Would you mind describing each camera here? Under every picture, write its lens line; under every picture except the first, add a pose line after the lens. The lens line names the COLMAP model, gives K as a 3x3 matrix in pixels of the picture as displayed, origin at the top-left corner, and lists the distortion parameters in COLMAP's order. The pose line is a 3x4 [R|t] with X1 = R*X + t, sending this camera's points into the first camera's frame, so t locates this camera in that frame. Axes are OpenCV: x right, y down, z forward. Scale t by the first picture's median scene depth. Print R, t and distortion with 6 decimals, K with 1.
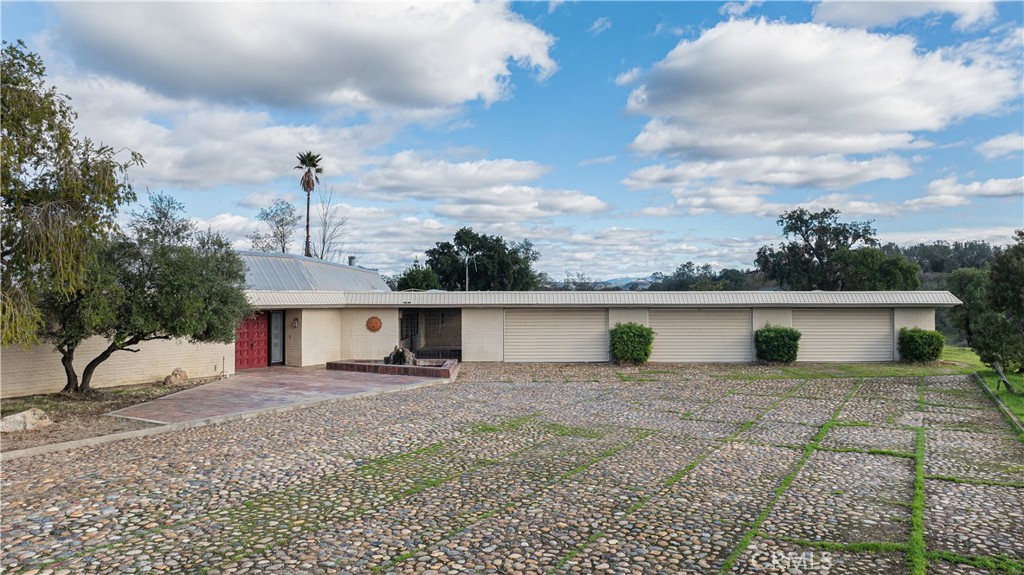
lens RADIAL K [[755.3, 0, 512.9], [0, 755.3, 286.4], [0, 0, 1]] dist [-0.000910, -0.000596]
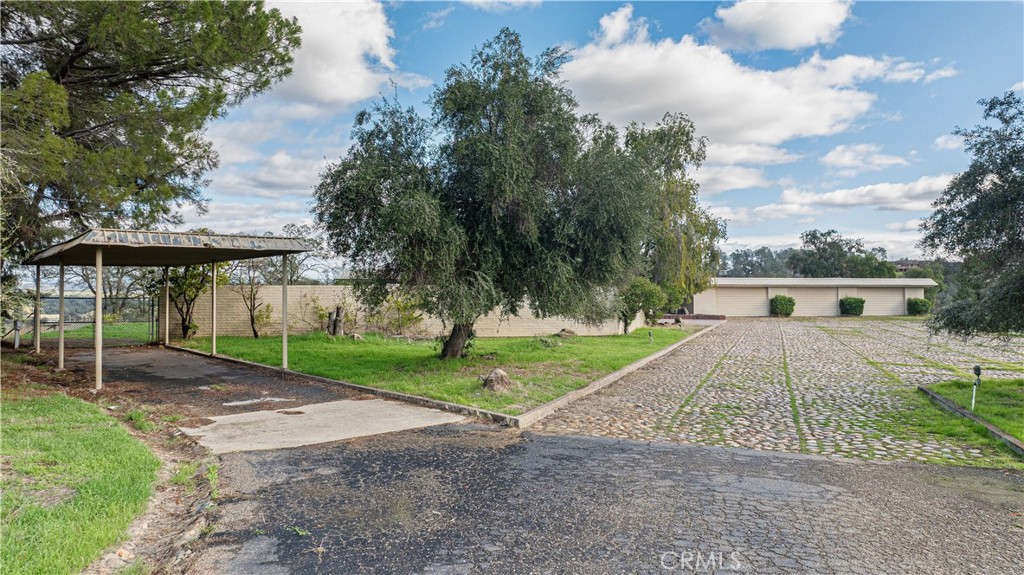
lens RADIAL K [[755.3, 0, 511.0], [0, 755.3, 288.5], [0, 0, 1]] dist [-0.000910, -0.000596]
pose [[0.984543, 0.000022, 0.175143, -0.806056], [-0.000598, 0.999995, 0.003234, 0.025977], [-0.175142, -0.003289, 0.984538, -0.699404]]
